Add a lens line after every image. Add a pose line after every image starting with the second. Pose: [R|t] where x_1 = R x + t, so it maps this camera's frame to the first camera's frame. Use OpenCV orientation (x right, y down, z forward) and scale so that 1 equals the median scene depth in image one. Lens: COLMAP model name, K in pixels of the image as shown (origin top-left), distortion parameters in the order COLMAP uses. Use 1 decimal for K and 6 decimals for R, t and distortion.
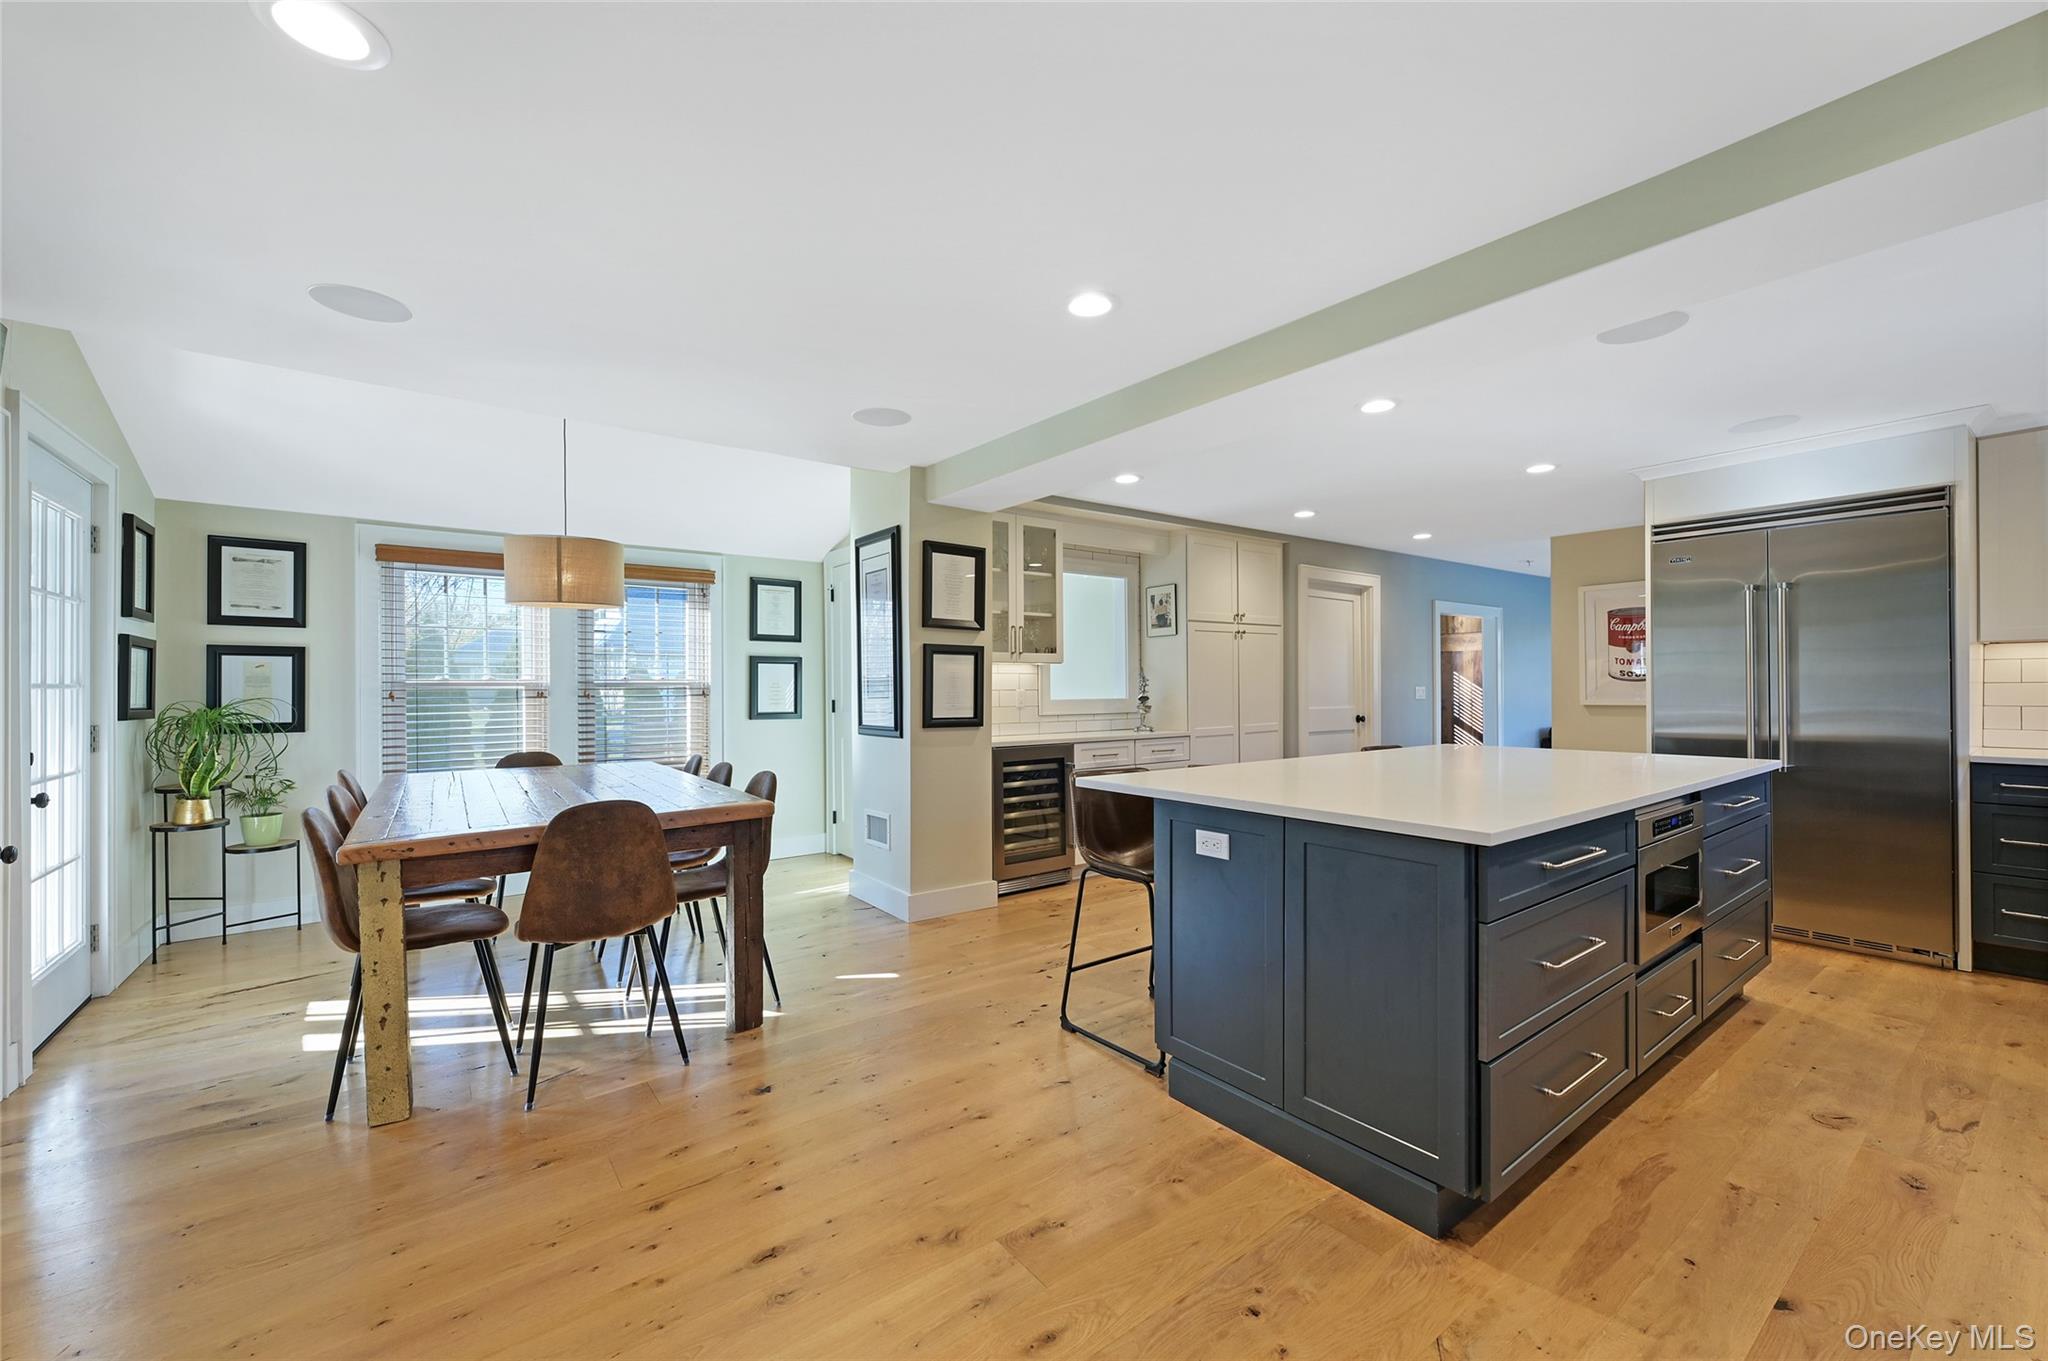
lens RADIAL K [[813.2, 0, 1025.7], [0, 813.2, 684.4], [0, 0, 1]] dist [-0.000019, -0.000009]
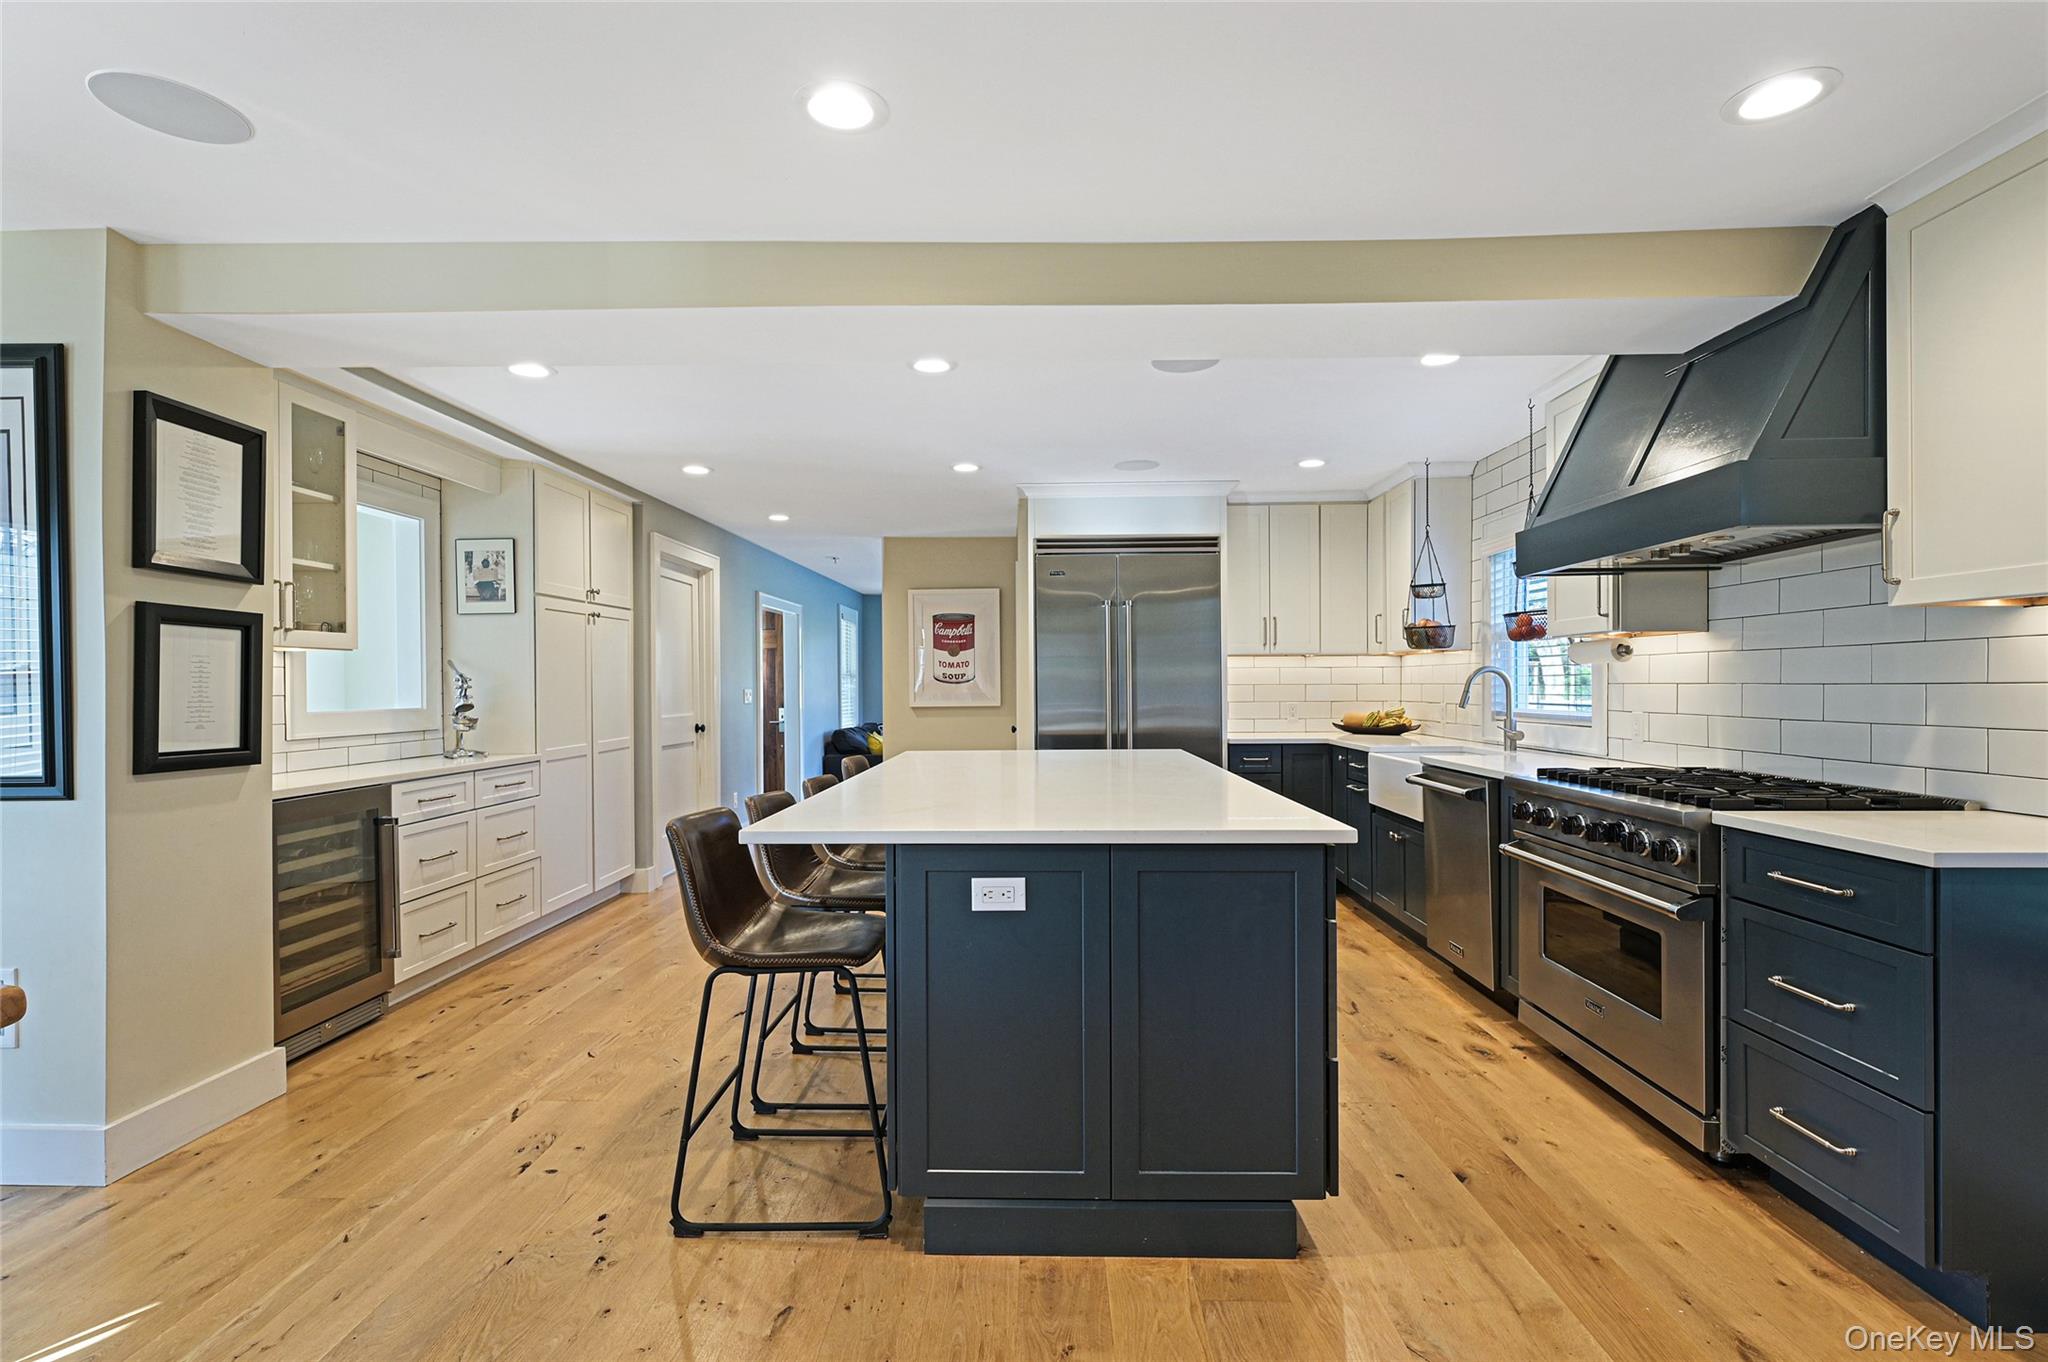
lens RADIAL K [[964.9, 0, 1021.6], [0, 964.9, 683.4], [0, 0, 1]] dist [-0.003220, 0.002365]
pose [[0.623099, 0.002933, 0.782138, -0.236703], [0.000553, 0.999991, -0.004190, 0.001722], [-0.782143, 0.003044, 0.623091, 0.214411]]
